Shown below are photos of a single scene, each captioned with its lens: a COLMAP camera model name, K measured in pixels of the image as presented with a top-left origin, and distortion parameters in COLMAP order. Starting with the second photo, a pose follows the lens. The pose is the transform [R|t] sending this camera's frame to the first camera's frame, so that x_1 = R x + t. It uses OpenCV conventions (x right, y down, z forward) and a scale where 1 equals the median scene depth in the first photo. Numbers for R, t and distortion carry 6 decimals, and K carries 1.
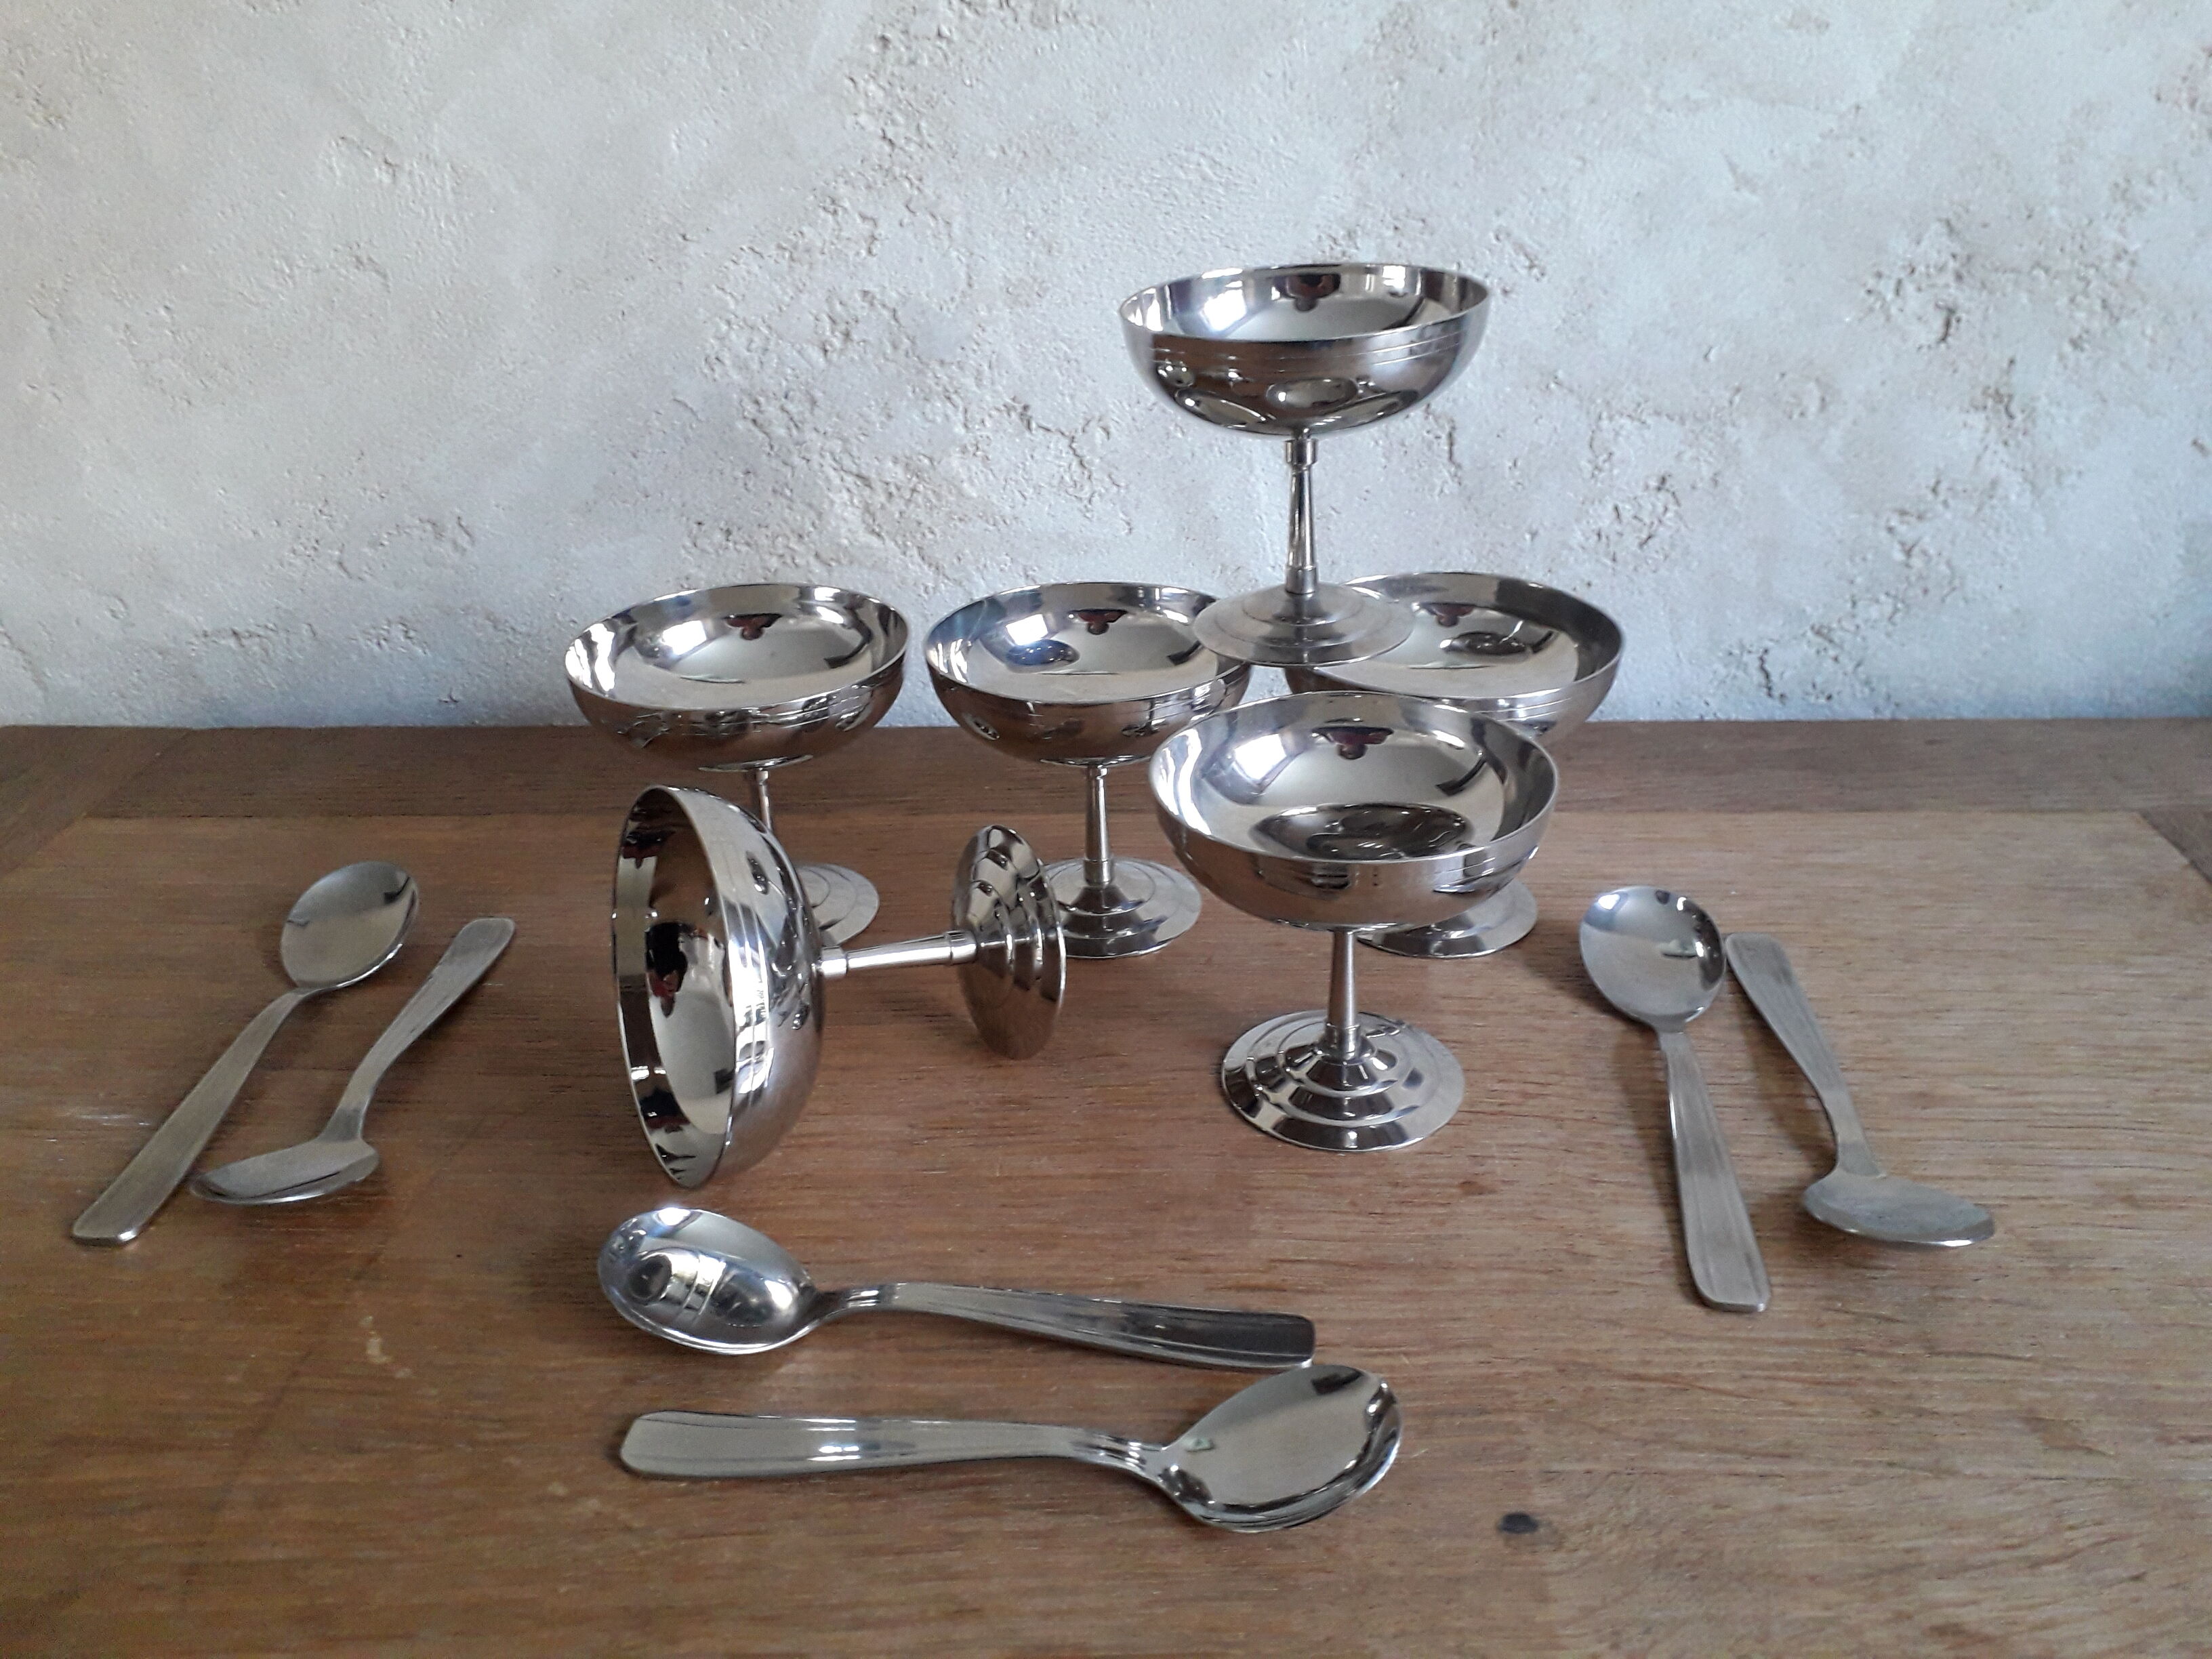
lens RADIAL K [[1817.6, 0, 1118.3], [0, 1817.6, 818.1], [0, 0, 1]] dist [-0.011692, -0.012413]
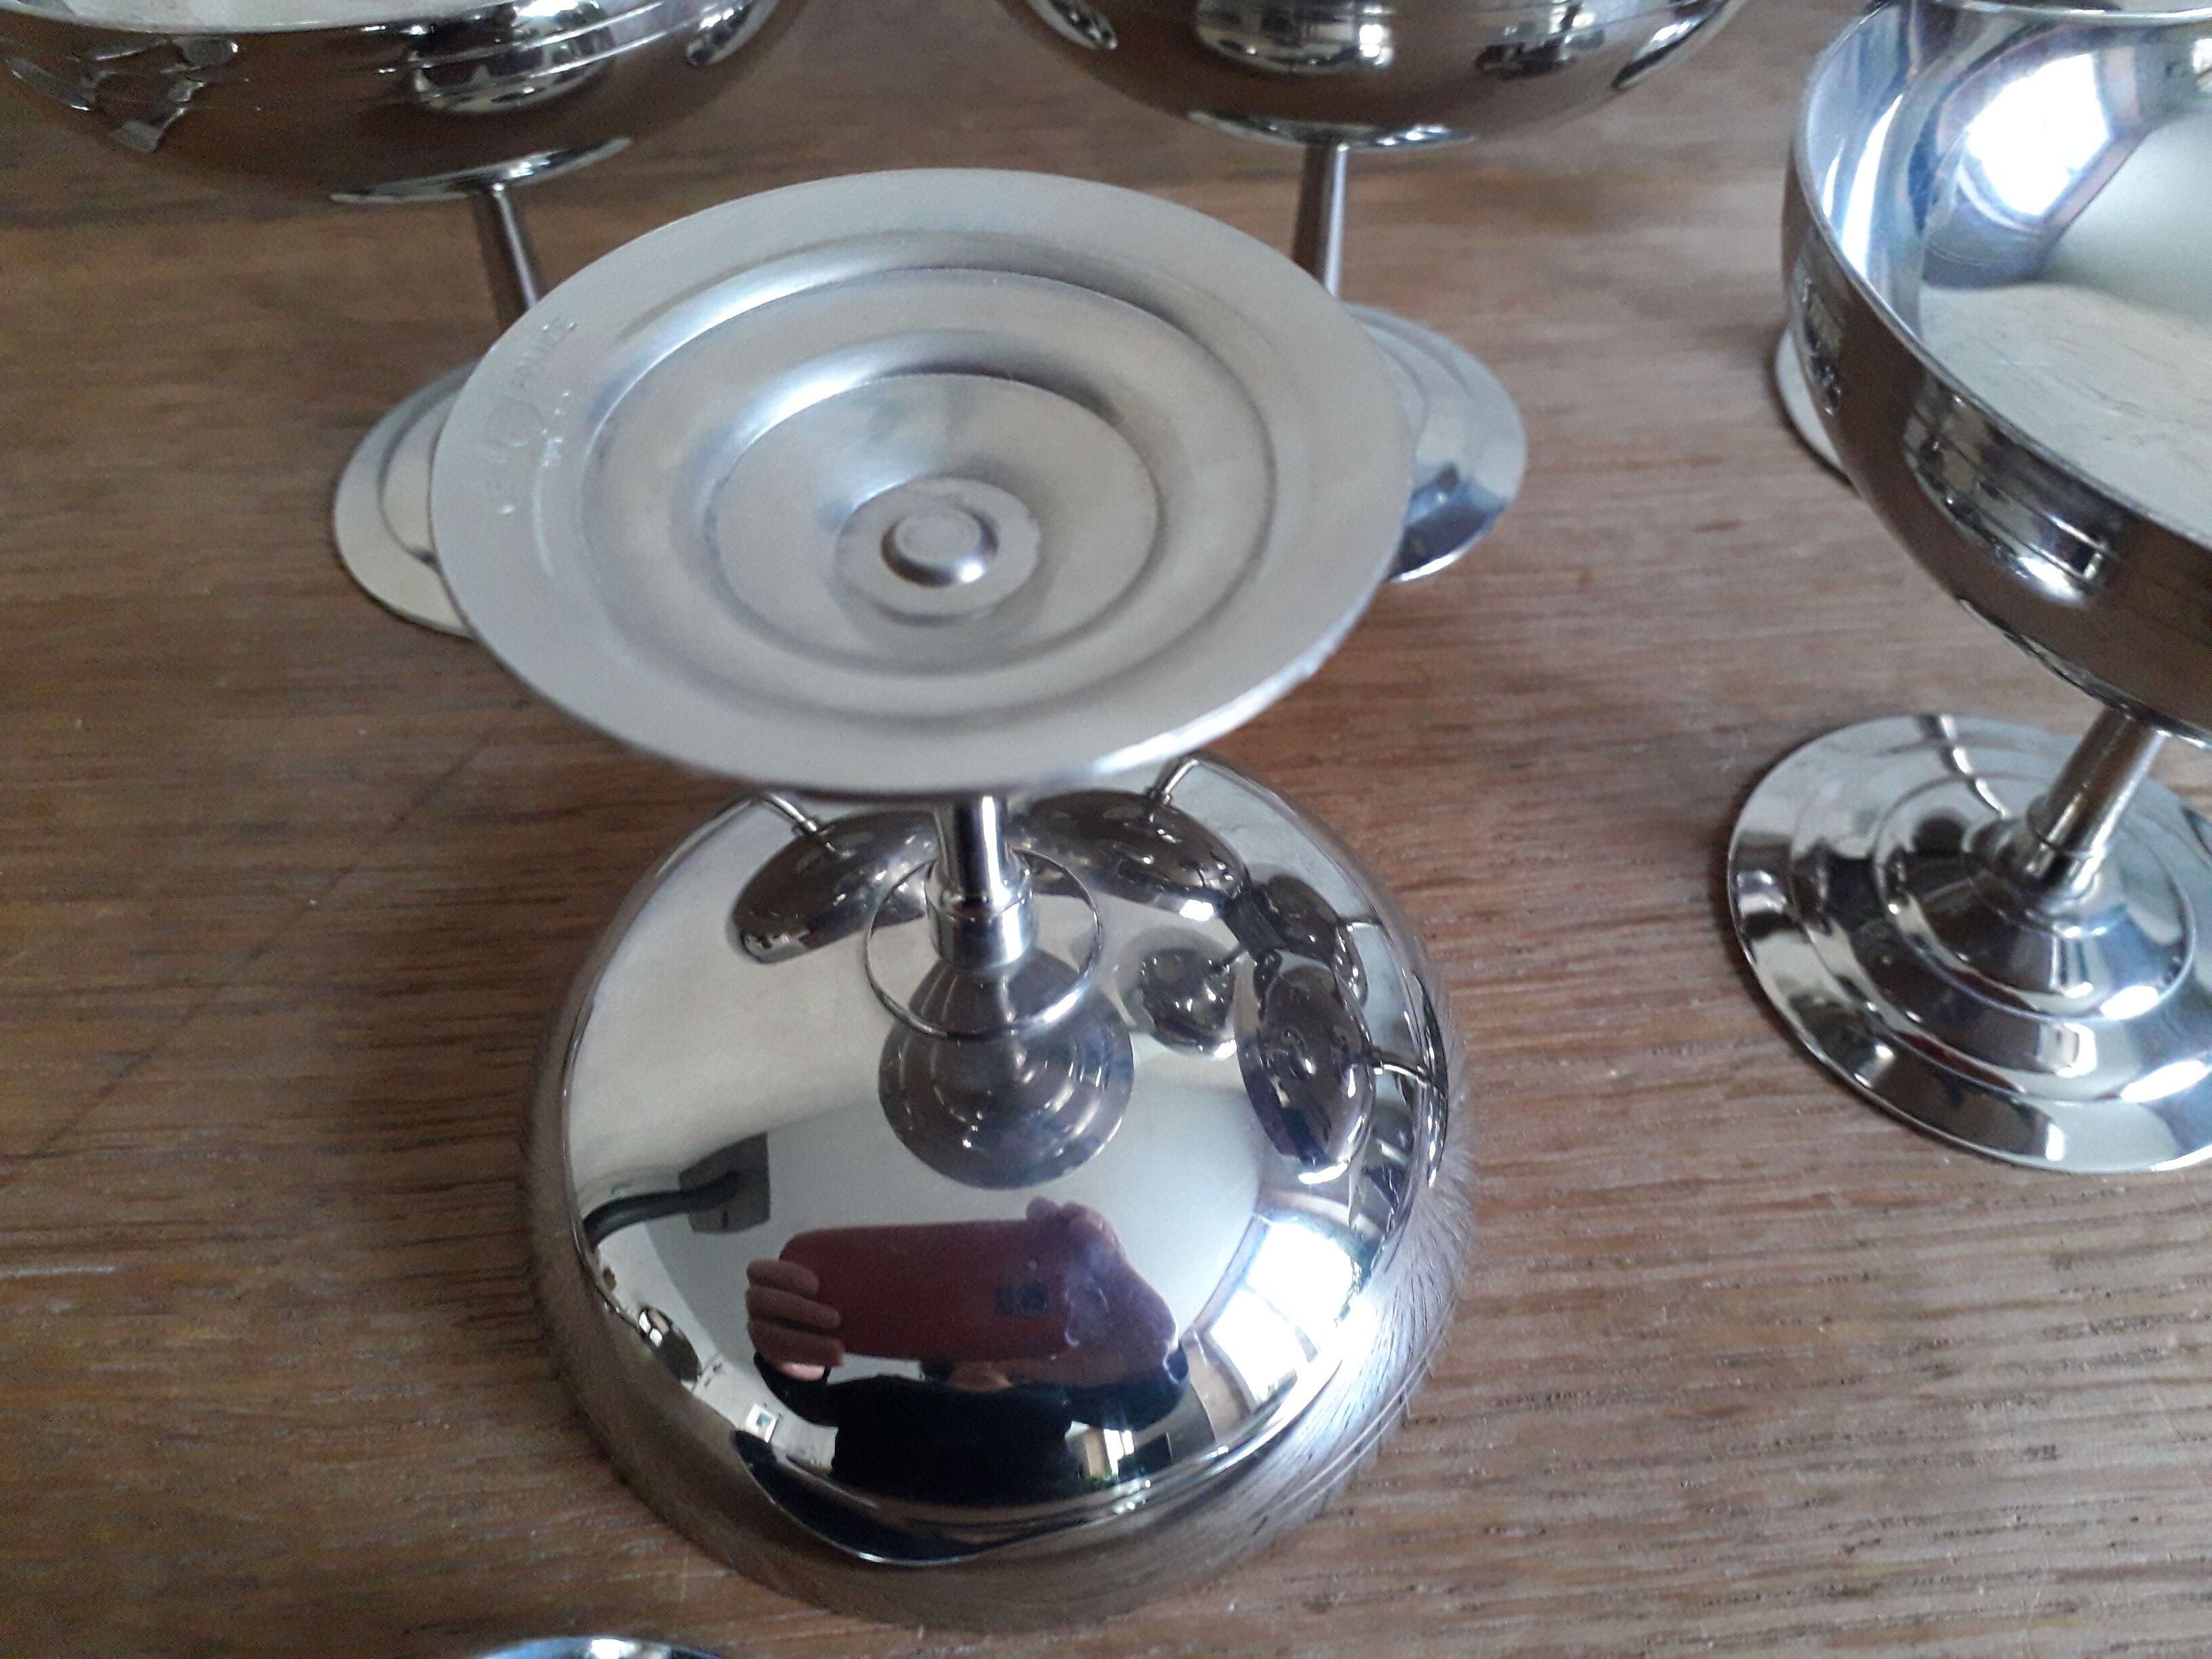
lens RADIAL K [[1817.6, 0, 1118.5], [0, 1817.6, 840.3], [0, 0, 1]] dist [-0.011692, -0.012413]
pose [[0.992219, -0.073457, 0.100527, -0.134950], [0.025885, 0.911475, 0.410541, -0.061271], [-0.121785, -0.404744, 0.906284, 0.681528]]
